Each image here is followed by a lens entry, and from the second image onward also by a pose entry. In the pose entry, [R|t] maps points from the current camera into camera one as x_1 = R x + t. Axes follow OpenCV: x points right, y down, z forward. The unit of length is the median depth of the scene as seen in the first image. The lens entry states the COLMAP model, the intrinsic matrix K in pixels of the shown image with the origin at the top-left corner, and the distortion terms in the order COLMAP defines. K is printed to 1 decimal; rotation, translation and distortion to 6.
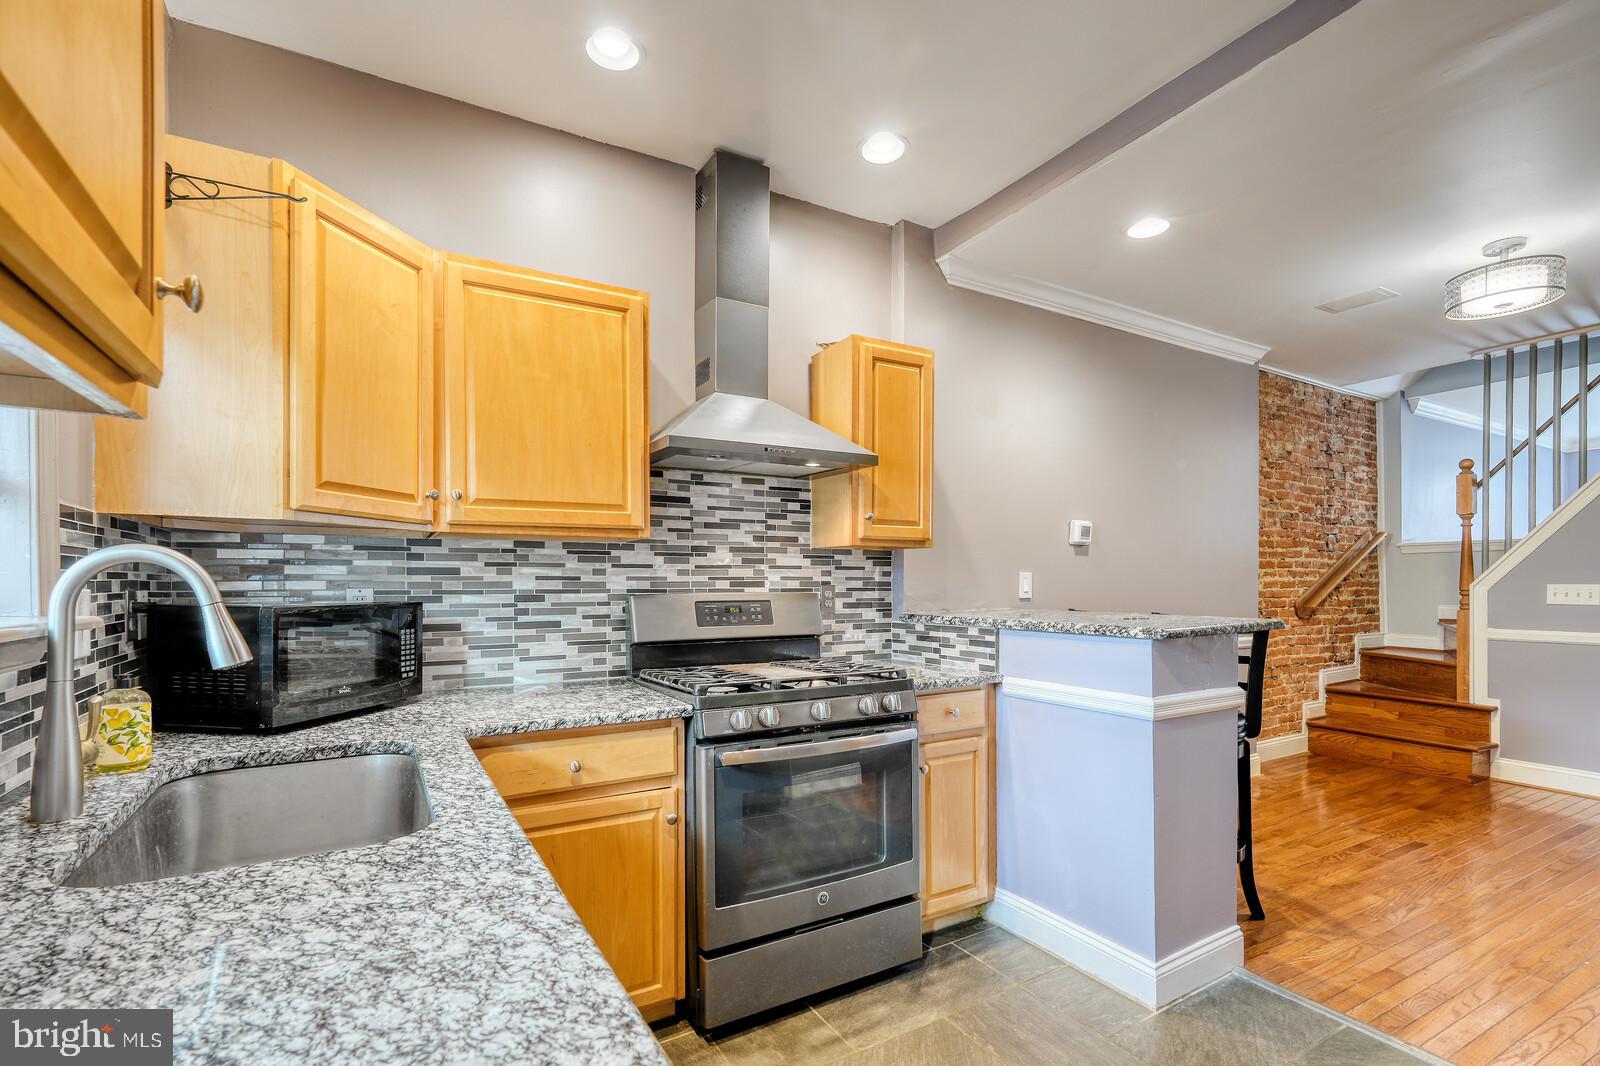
lens RADIAL K [[738.3, 0, 789.2], [0, 738.3, 592.9], [0, 0, 1]] dist [-0.012821, 0.004754]
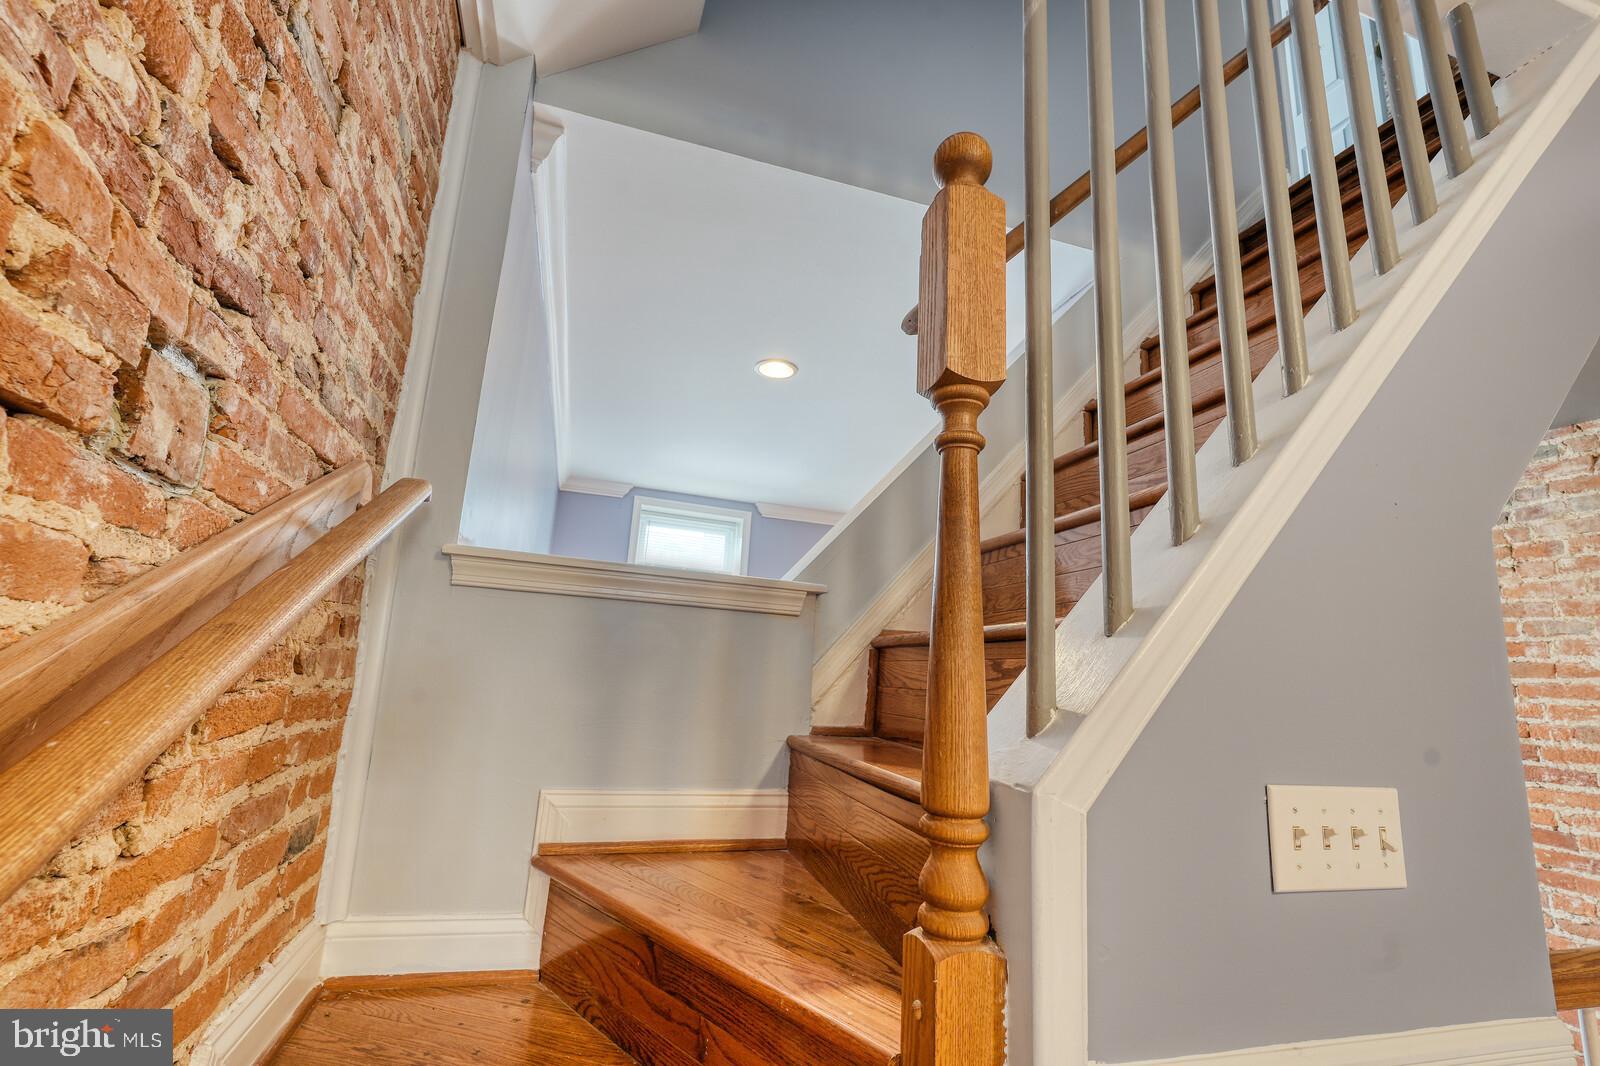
lens RADIAL K [[701.6, 0, 791.3], [0, 701.6, 531.8], [0, 0, 1]] dist [-0.017118, 0.008300]
pose [[0.216030, 0.218884, 0.951536, 1.274730], [-0.049240, 0.975751, -0.213275, -0.050806], [-0.975144, -0.000780, 0.221570, 1.697965]]
